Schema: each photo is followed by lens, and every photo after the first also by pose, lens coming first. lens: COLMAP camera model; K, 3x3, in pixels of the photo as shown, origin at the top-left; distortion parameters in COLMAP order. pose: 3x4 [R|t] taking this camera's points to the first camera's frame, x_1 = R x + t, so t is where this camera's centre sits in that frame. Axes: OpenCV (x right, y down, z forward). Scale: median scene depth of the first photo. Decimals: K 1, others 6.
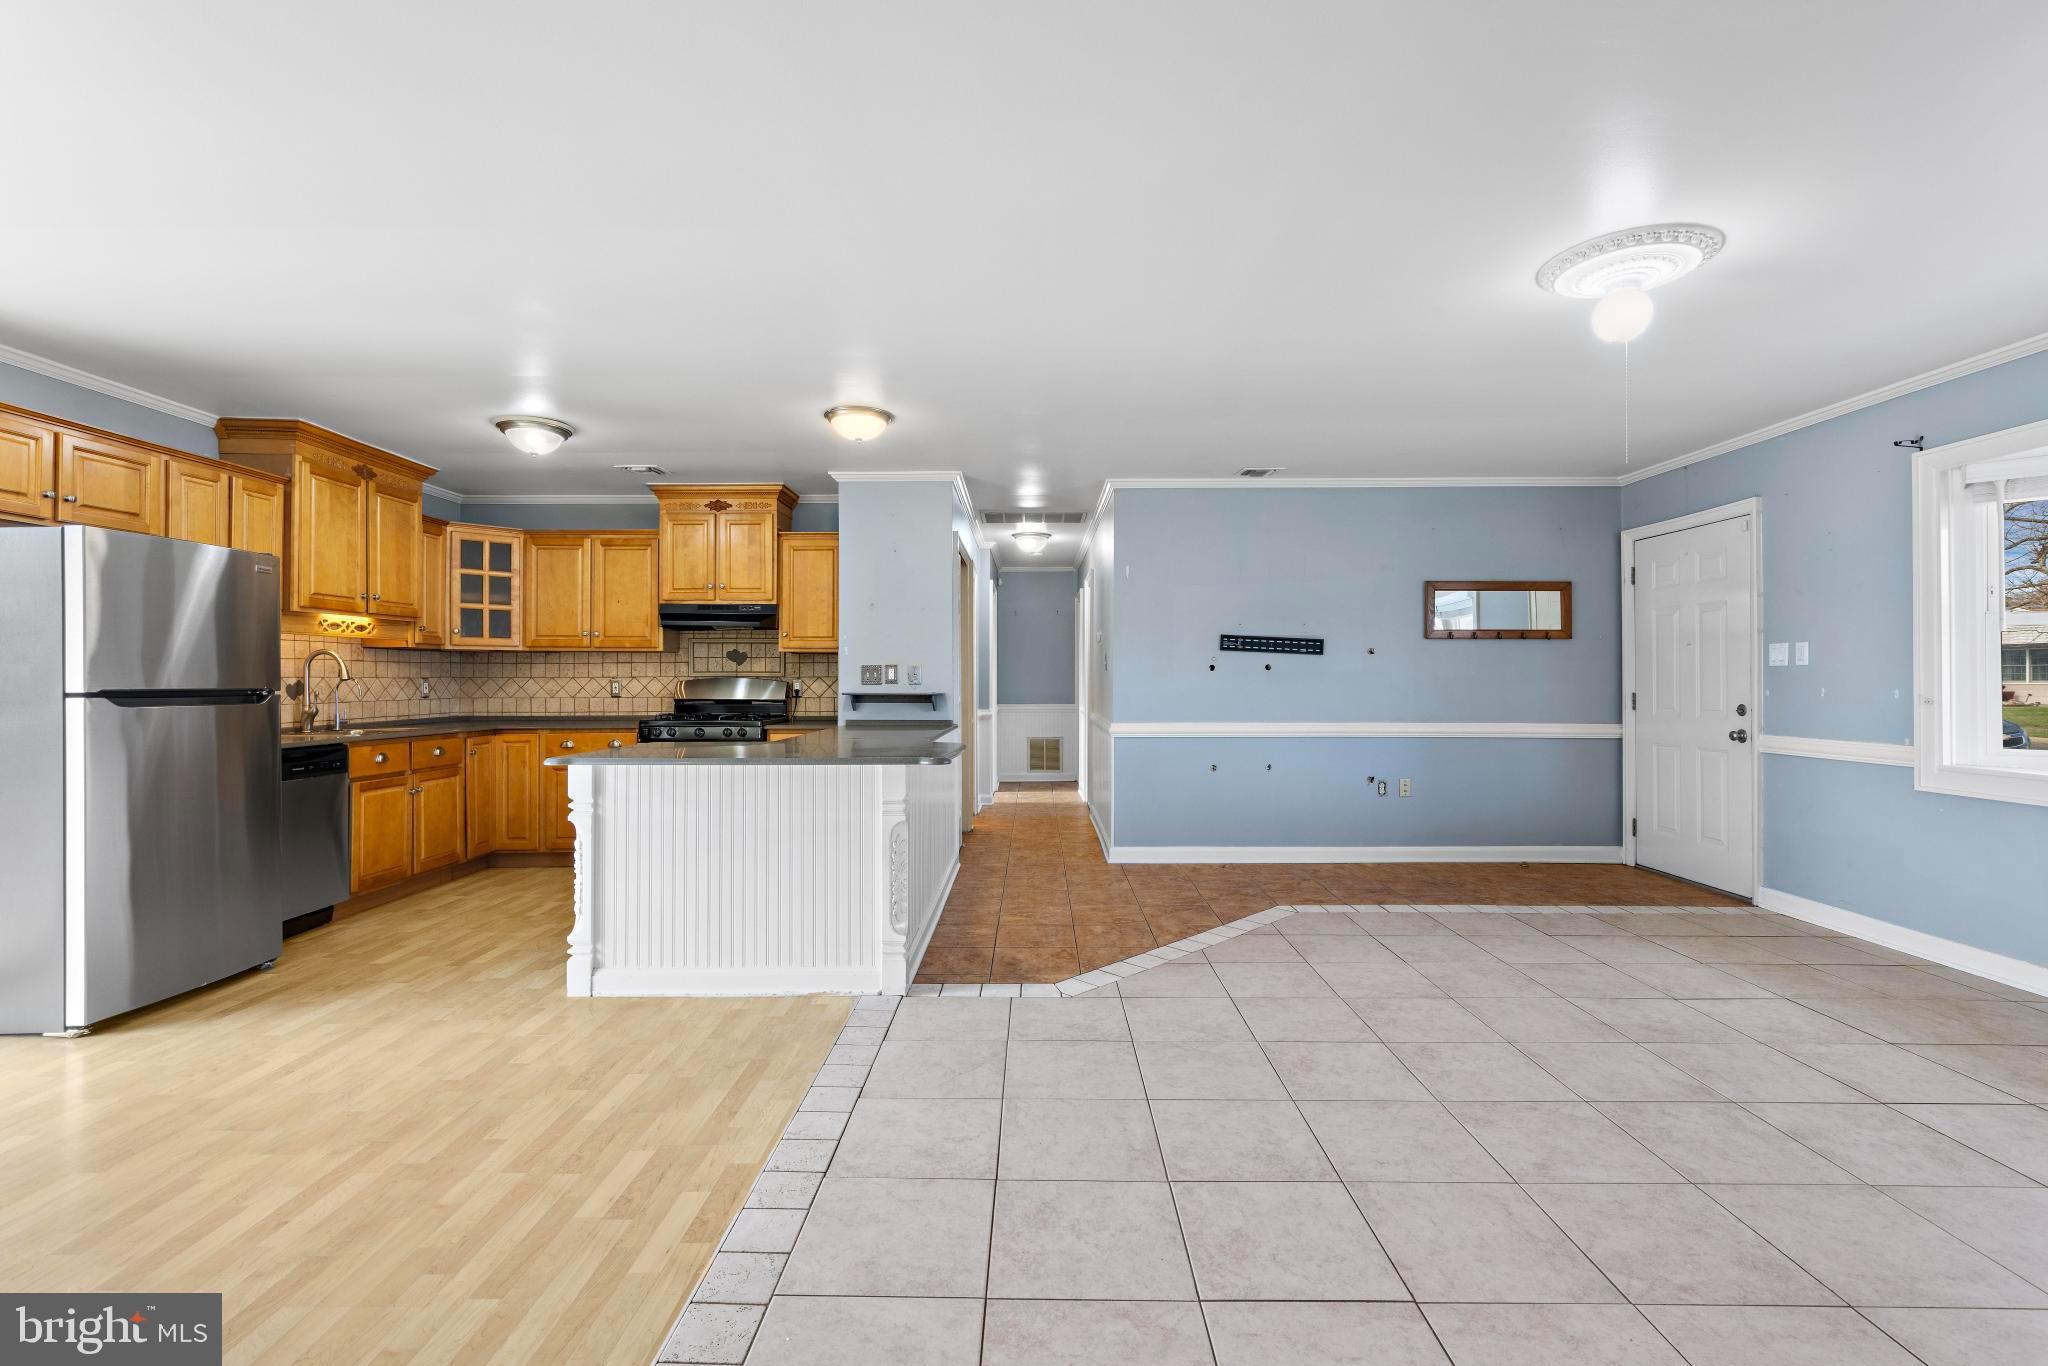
lens RADIAL K [[902.3, 0, 1028.1], [0, 902.3, 670.8], [0, 0, 1]] dist [0.009743, -0.001104]
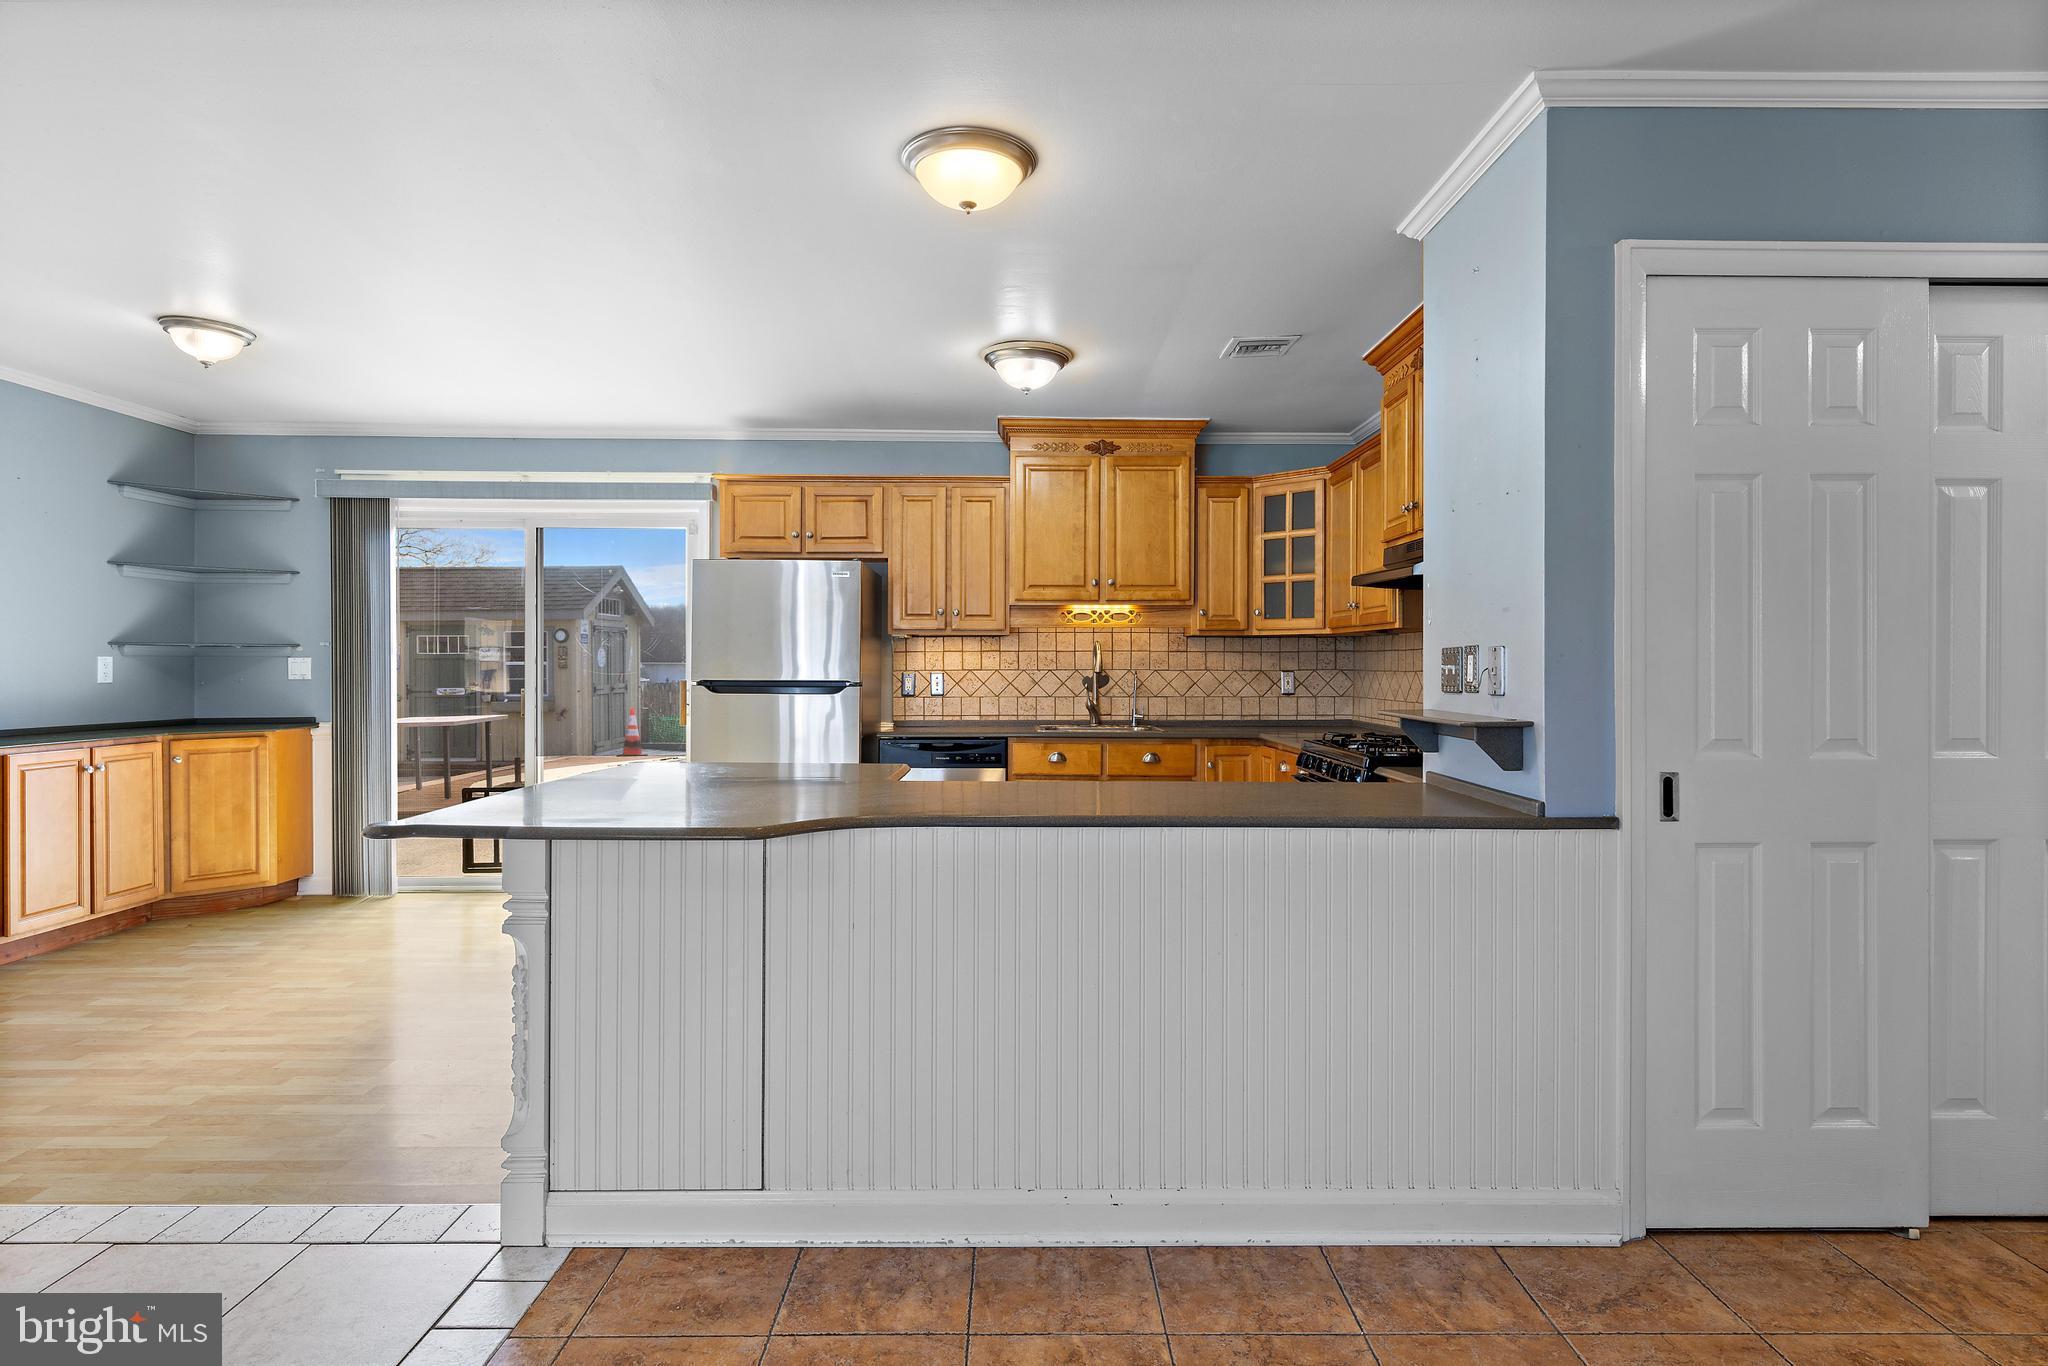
lens RADIAL K [[1087.6, 0, 1029.5], [0, 1087.6, 669.3], [0, 0, 1]] dist [0.010605, -0.004609]
pose [[0.017220, 0.004530, -0.999841, 0.378619], [0.006346, 0.999969, 0.004639, 0.000609], [0.999832, -0.006425, 0.017191, 0.912184]]
